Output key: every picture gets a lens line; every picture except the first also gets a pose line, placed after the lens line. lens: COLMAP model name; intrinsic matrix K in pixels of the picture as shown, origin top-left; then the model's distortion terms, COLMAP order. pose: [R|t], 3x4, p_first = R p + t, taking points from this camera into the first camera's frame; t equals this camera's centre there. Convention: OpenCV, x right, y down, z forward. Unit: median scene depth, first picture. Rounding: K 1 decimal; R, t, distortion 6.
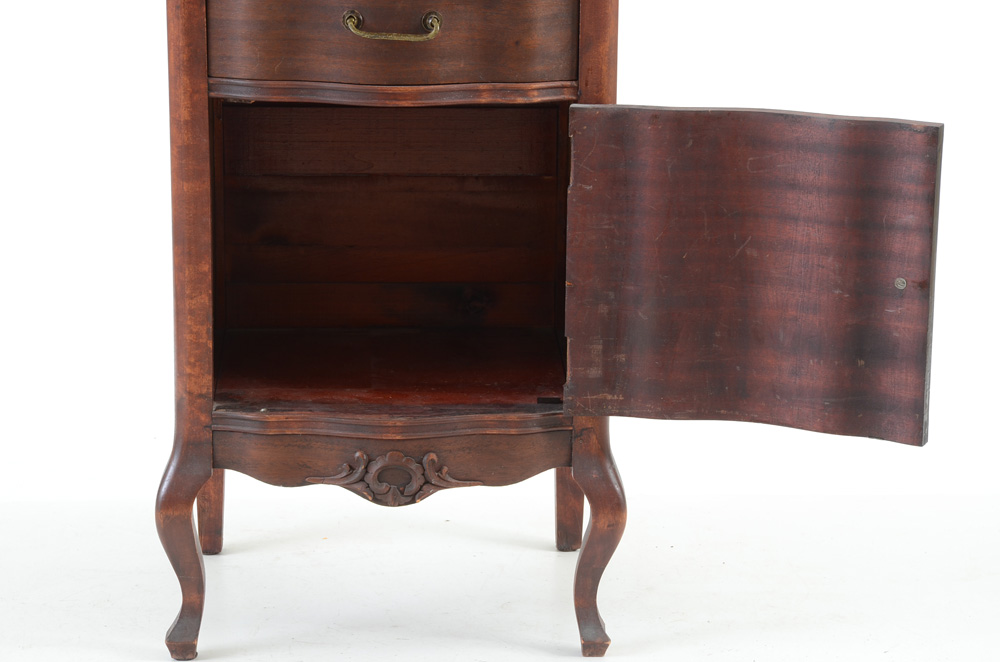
lens RADIAL K [[3479.9, 0, 502.2], [0, 3479.9, 330.9], [0, 0, 1]] dist [1.065320, 0.000000]
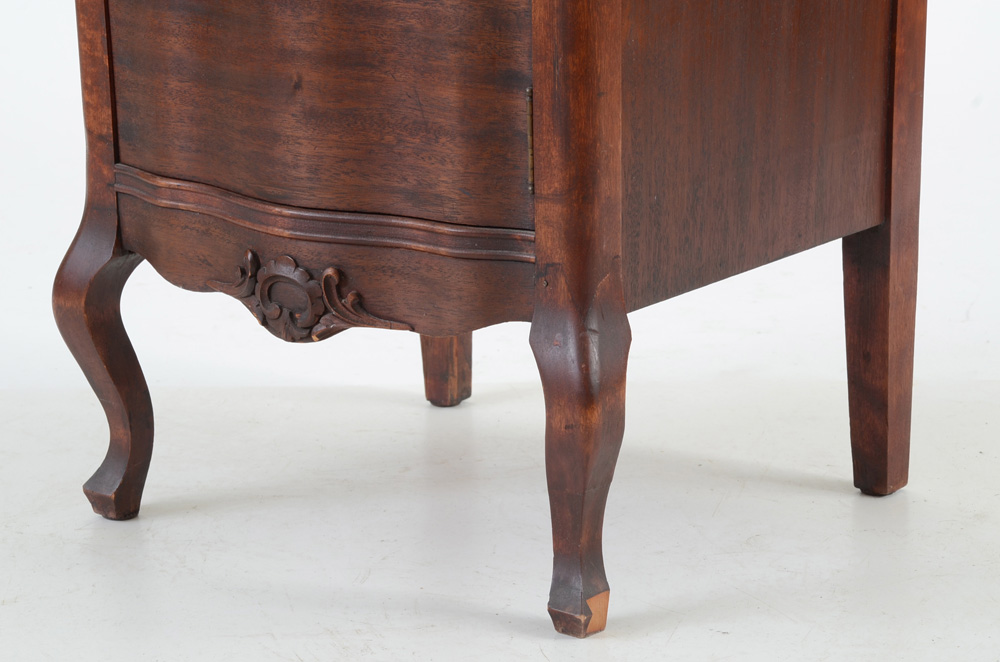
lens RADIAL K [[3128.3, 0, 500.0], [0, 3128.3, 332.5], [0, 0, 1]] dist [0.835563, 0.000000]
pose [[0.778462, 0.145459, -0.610606, 0.355620], [-0.131065, 0.989004, 0.068506, 0.003566], [0.613856, 0.026700, 0.788966, 0.565202]]
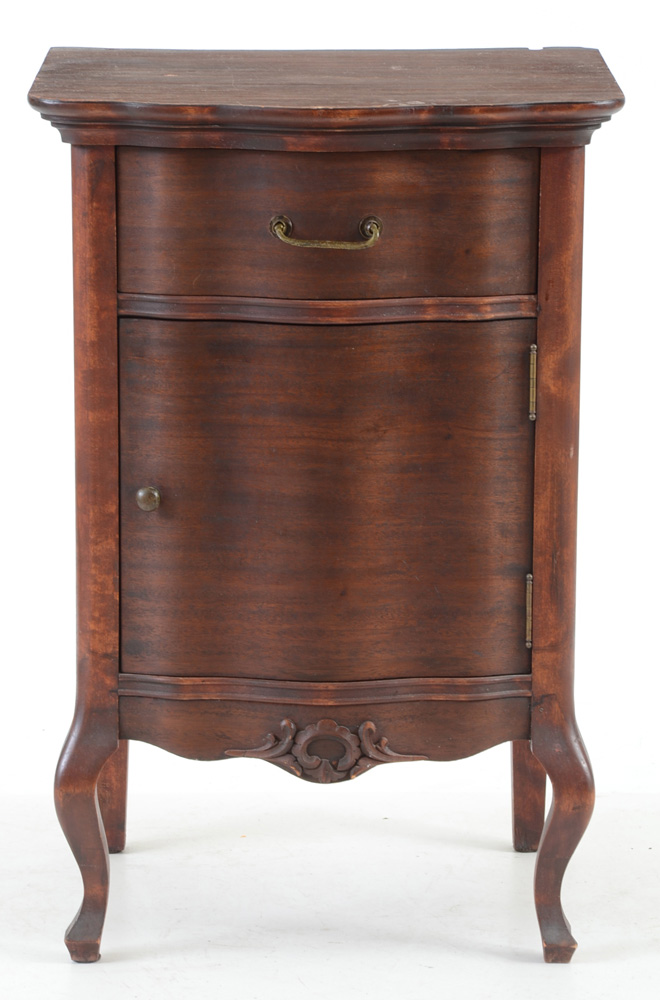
lens RADIAL K [[4484.9, 0, 325.0], [0, 4484.9, 501.9], [0, 0, 1]] dist [1.219563, 0.000000]
pose [[0.999643, 0.000352, -0.026721, -0.001201], [-0.001520, 0.999045, -0.043673, 0.029254], [0.026680, 0.043698, 0.998688, -0.123380]]
